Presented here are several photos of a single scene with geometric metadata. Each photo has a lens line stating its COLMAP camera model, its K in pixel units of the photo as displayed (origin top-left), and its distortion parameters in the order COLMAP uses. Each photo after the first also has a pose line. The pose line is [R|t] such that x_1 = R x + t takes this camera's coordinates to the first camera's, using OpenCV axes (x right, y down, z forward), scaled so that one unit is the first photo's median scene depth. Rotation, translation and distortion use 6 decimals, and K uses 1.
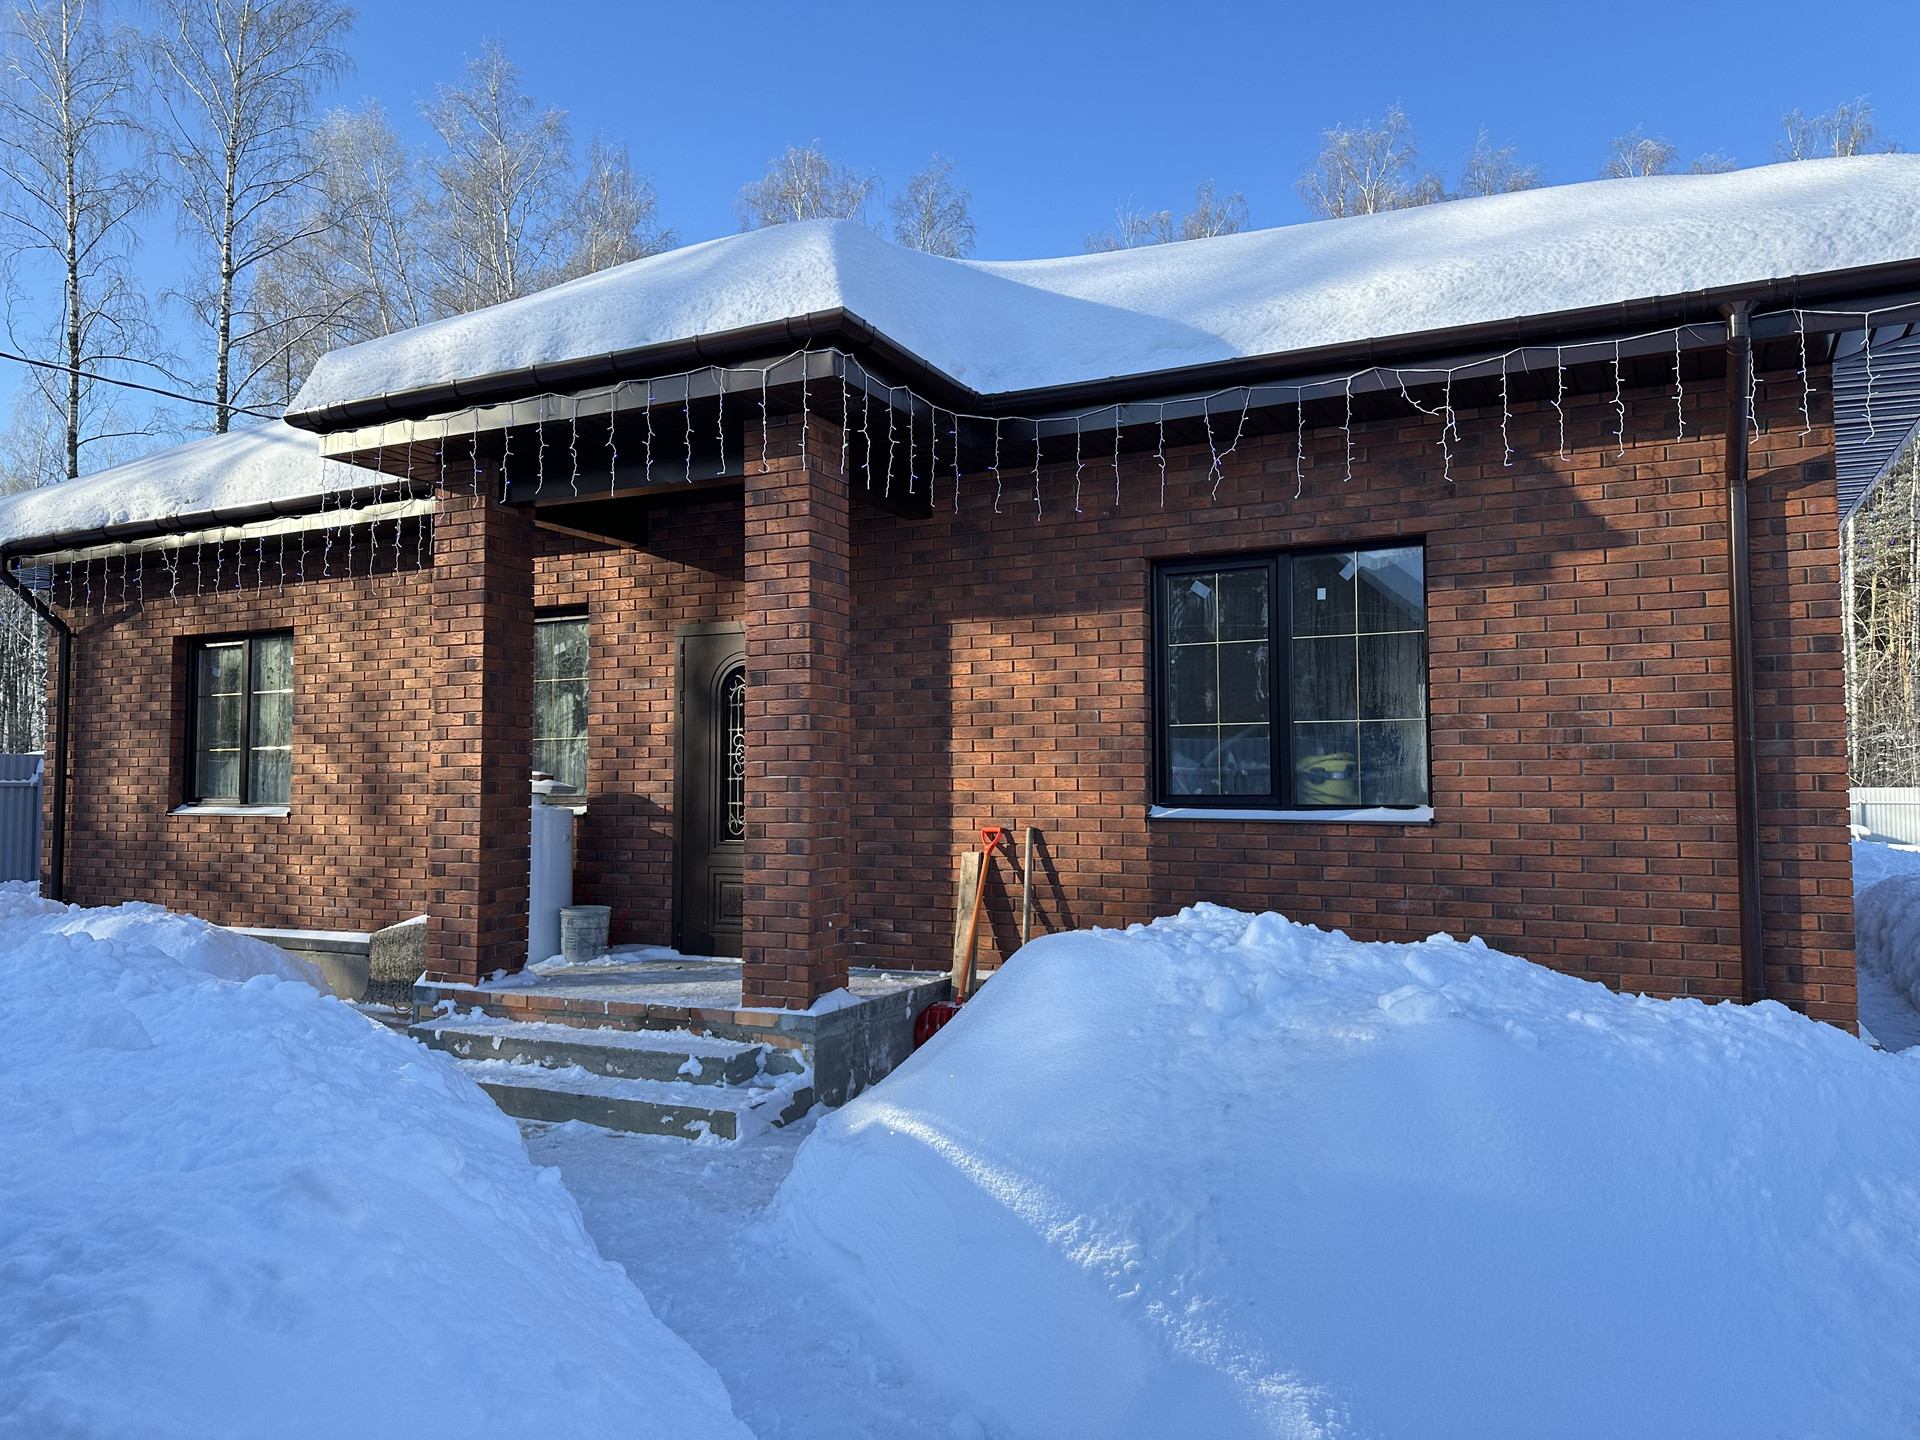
lens RADIAL K [[1334.9, 0, 965.7], [0, 1334.9, 713.3], [0, 0, 1]] dist [0.153480, -0.231967]
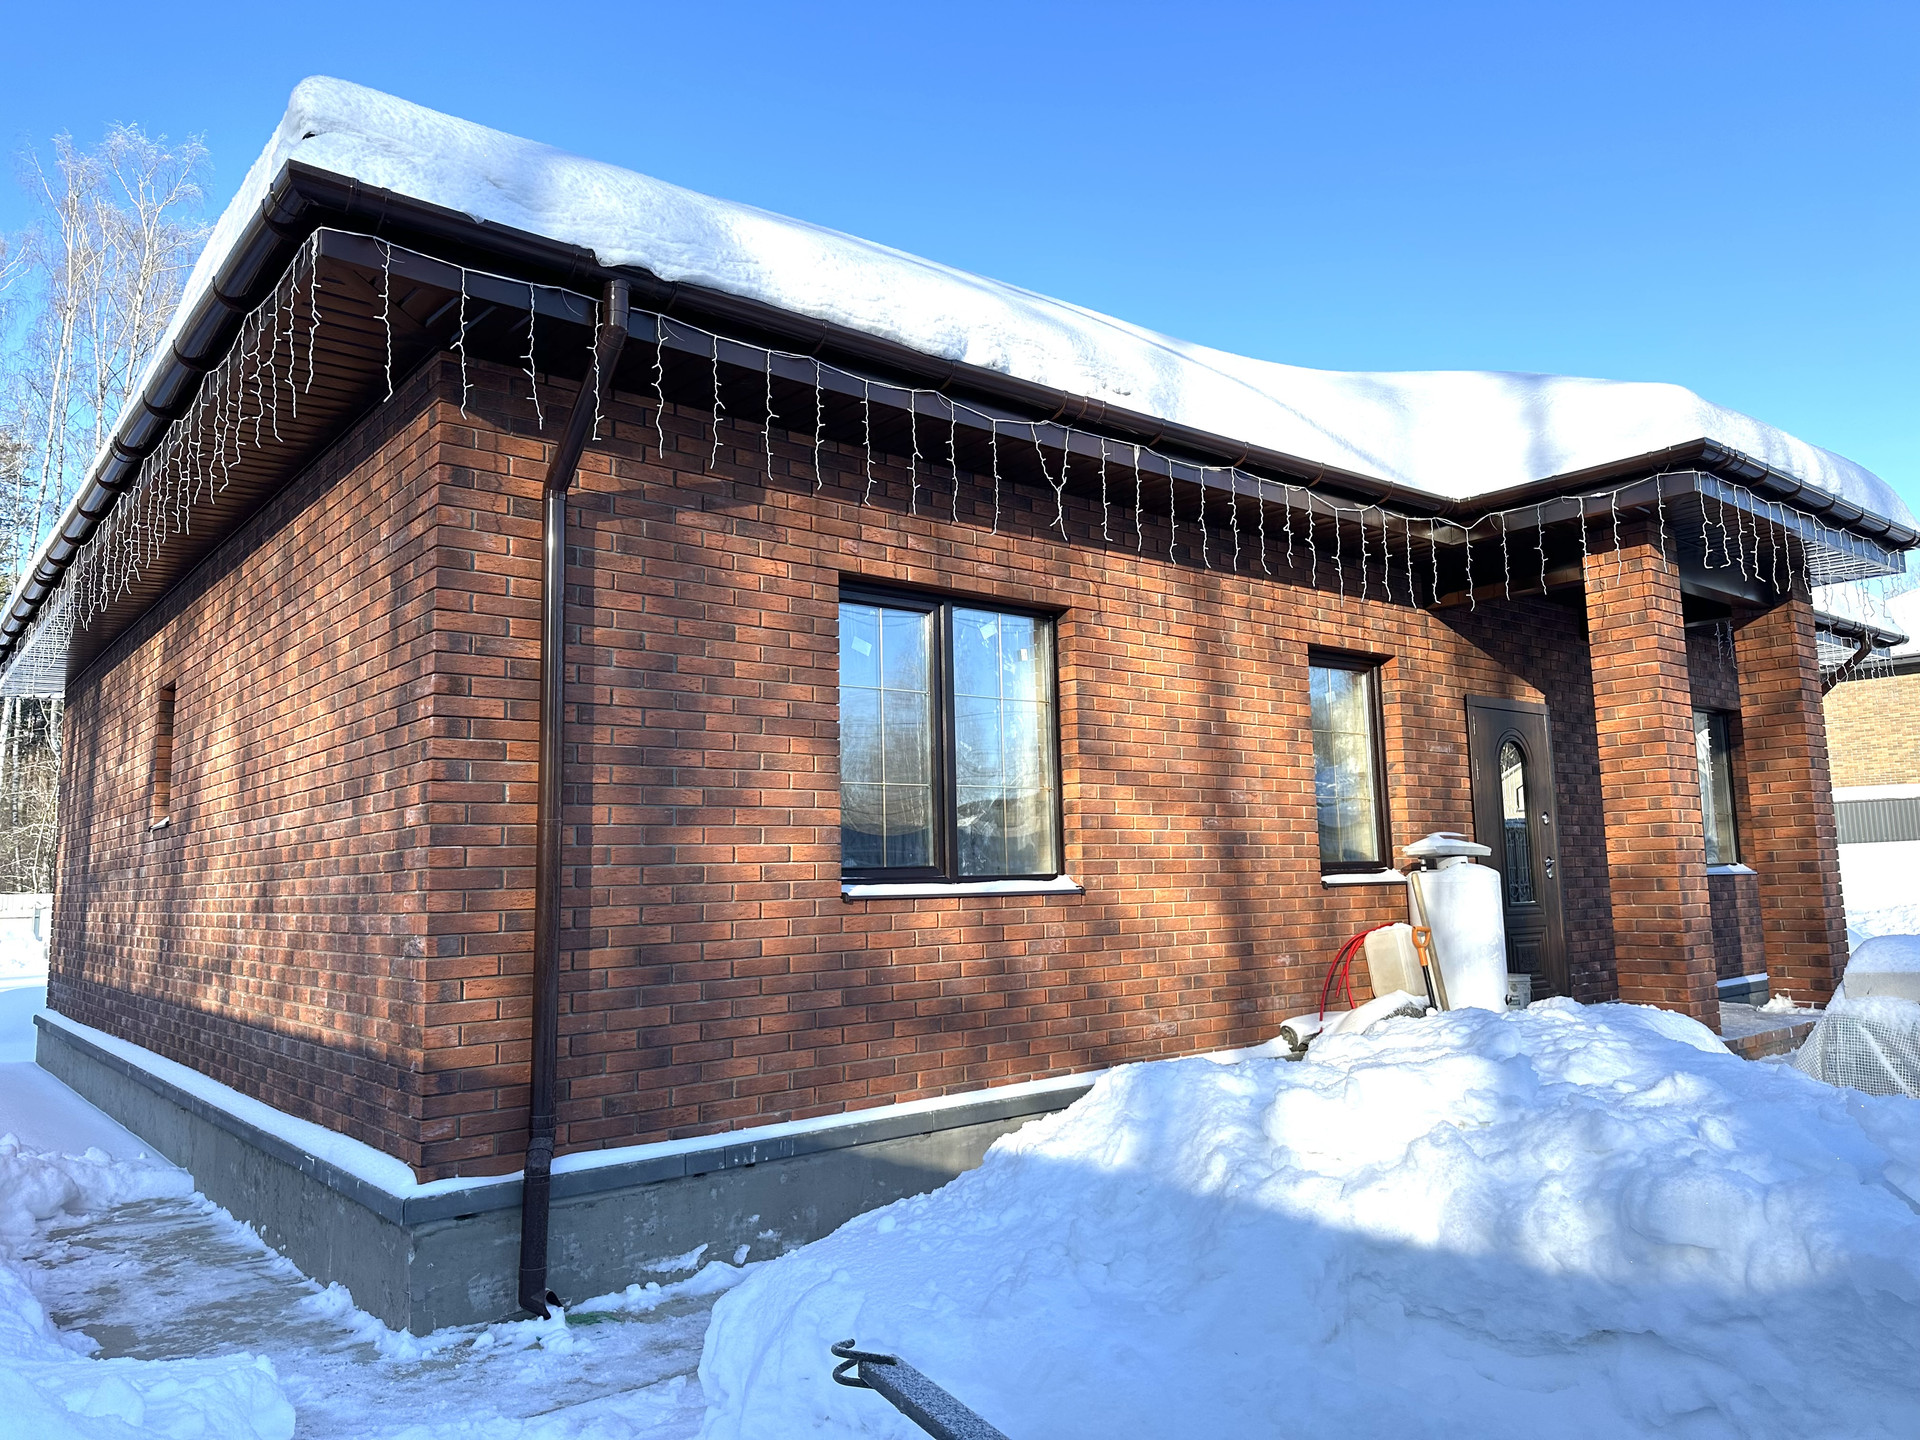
lens RADIAL K [[1355.1, 0, 970.8], [0, 1355.1, 711.7], [0, 0, 1]] dist [0.045942, -0.043053]
pose [[0.407629, 0.110338, 0.906457, -1.622194], [-0.028653, 0.993730, -0.108076, 0.088298], [-0.912698, 0.018082, 0.408234, 1.137936]]
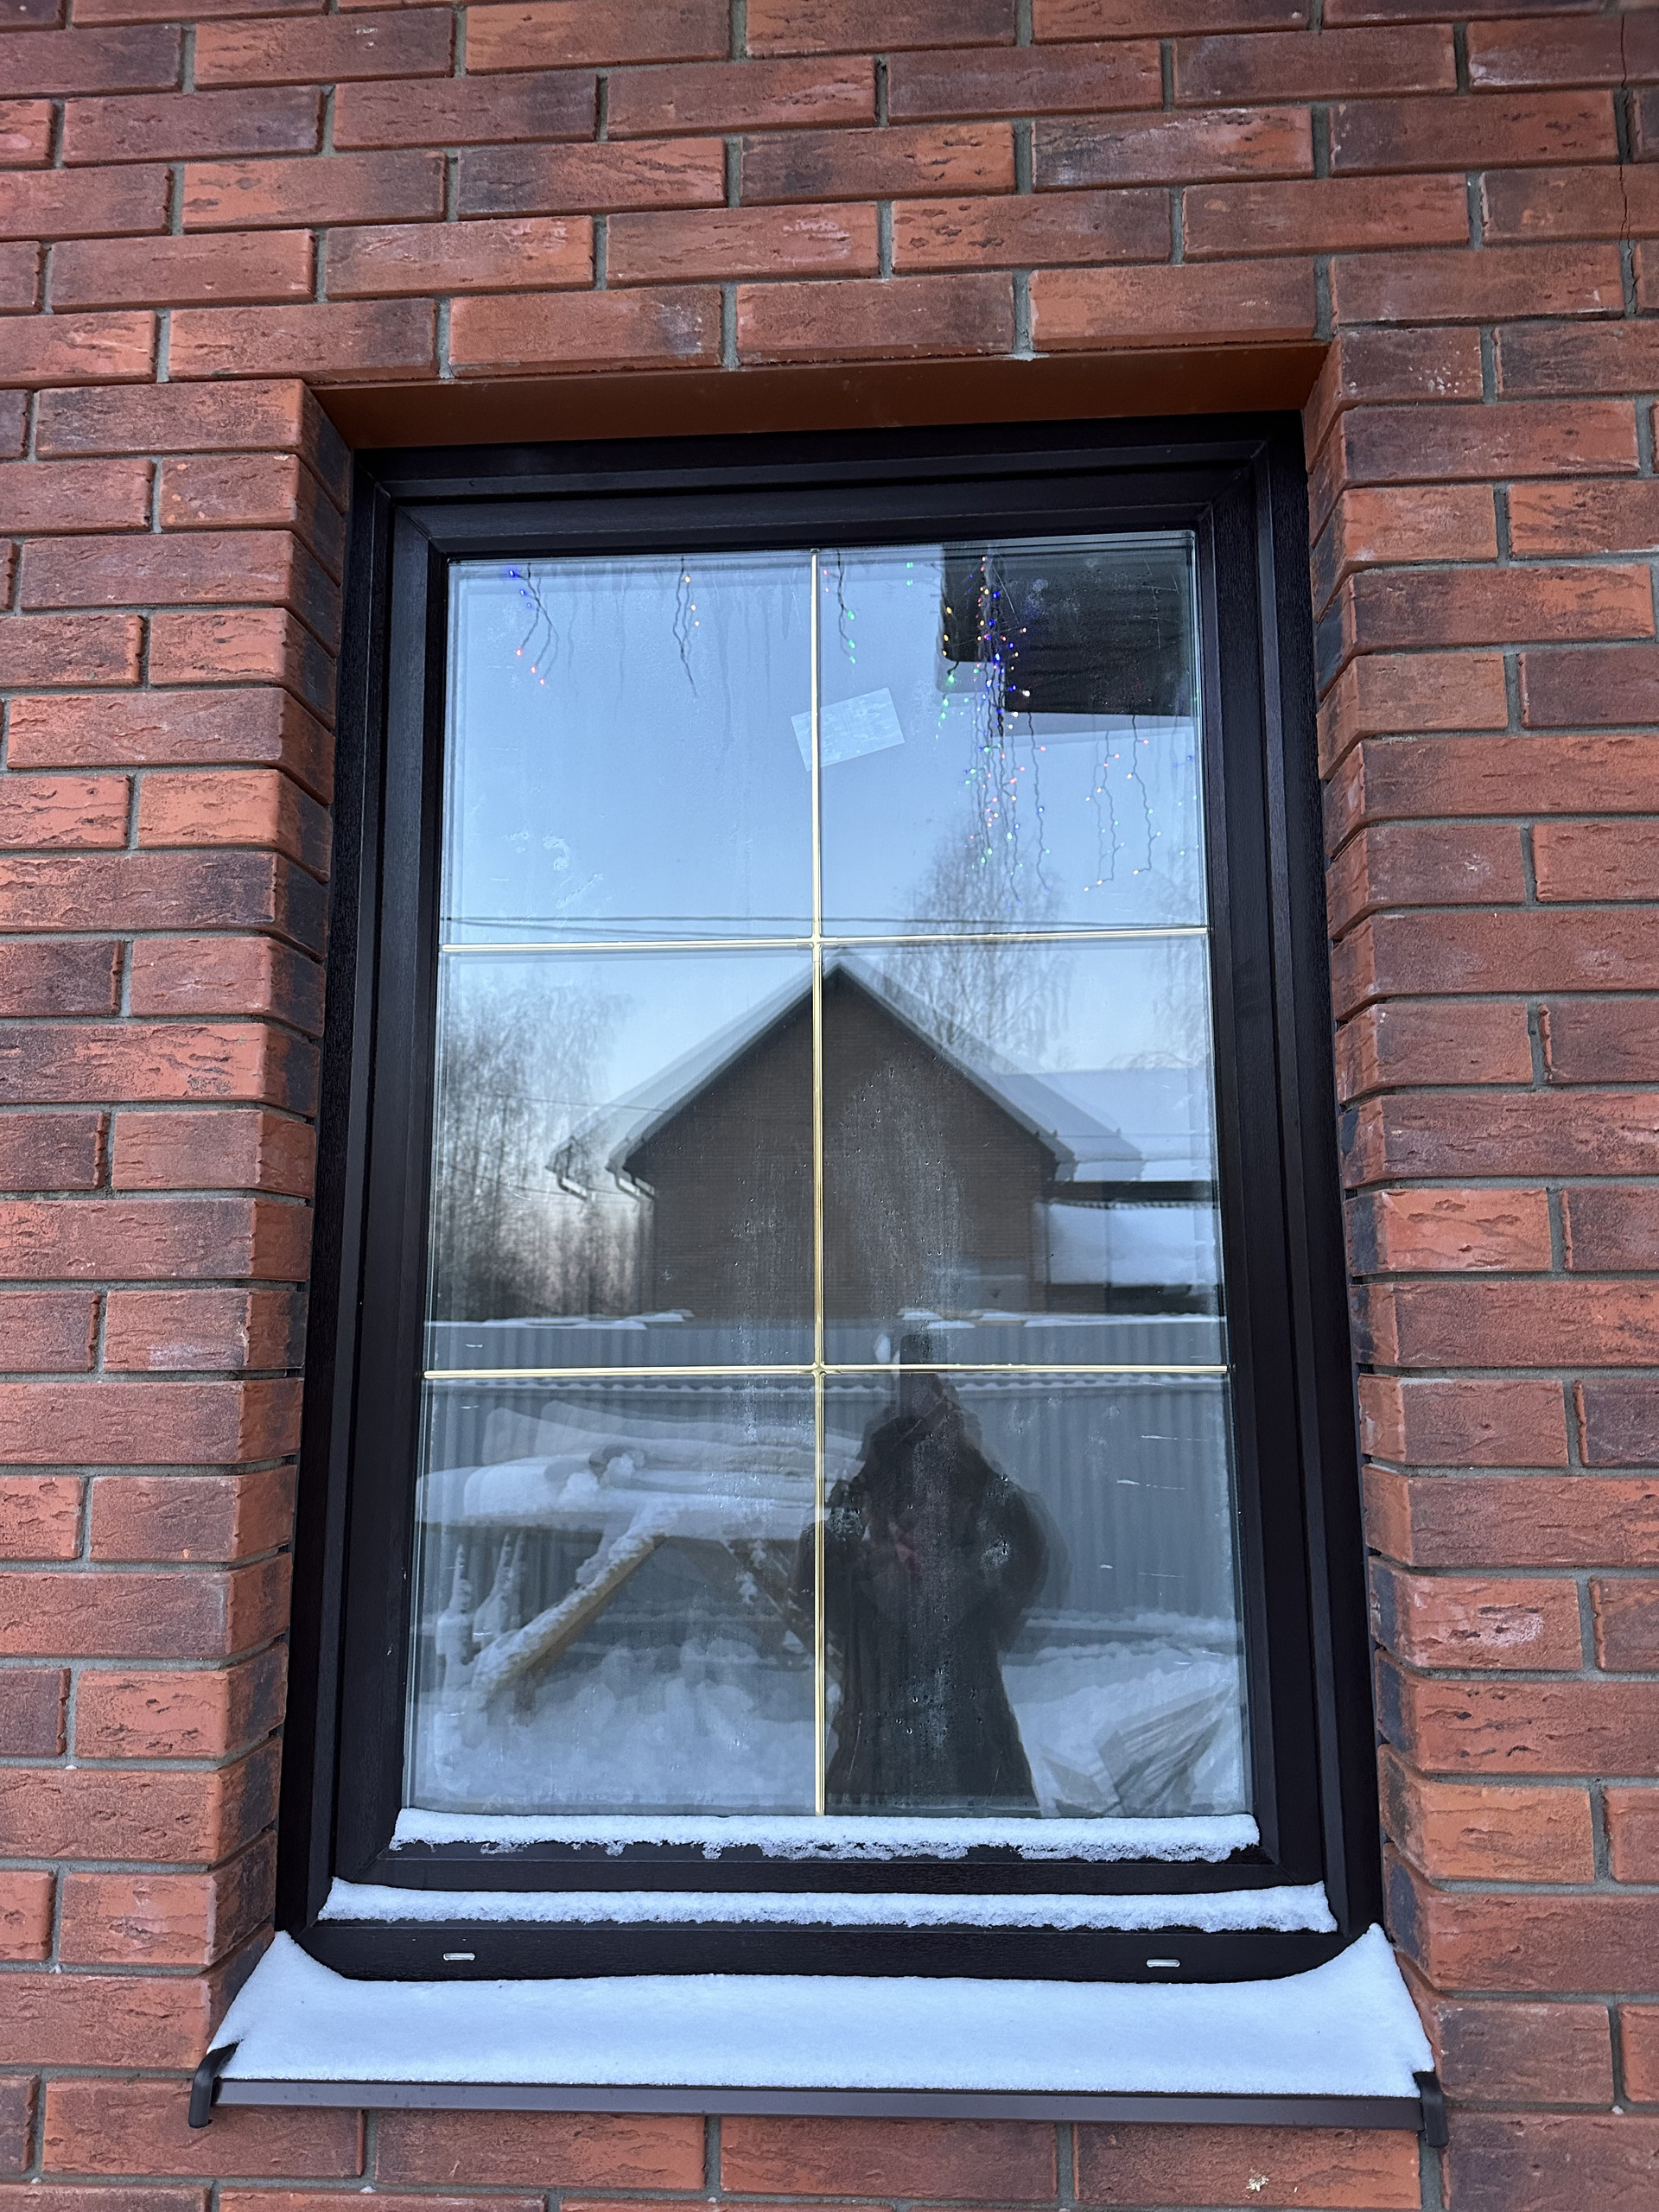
lens RADIAL K [[1538.3, 0, 829.5], [0, 1538.3, 1106.0], [0, 0, 1]] dist [0.102751, -0.149855]
pose [[0.920444, 0.054277, 0.387088, -0.491972], [-0.018712, 0.995295, -0.095063, 0.010492], [-0.390427, 0.080257, 0.917129, 1.154399]]
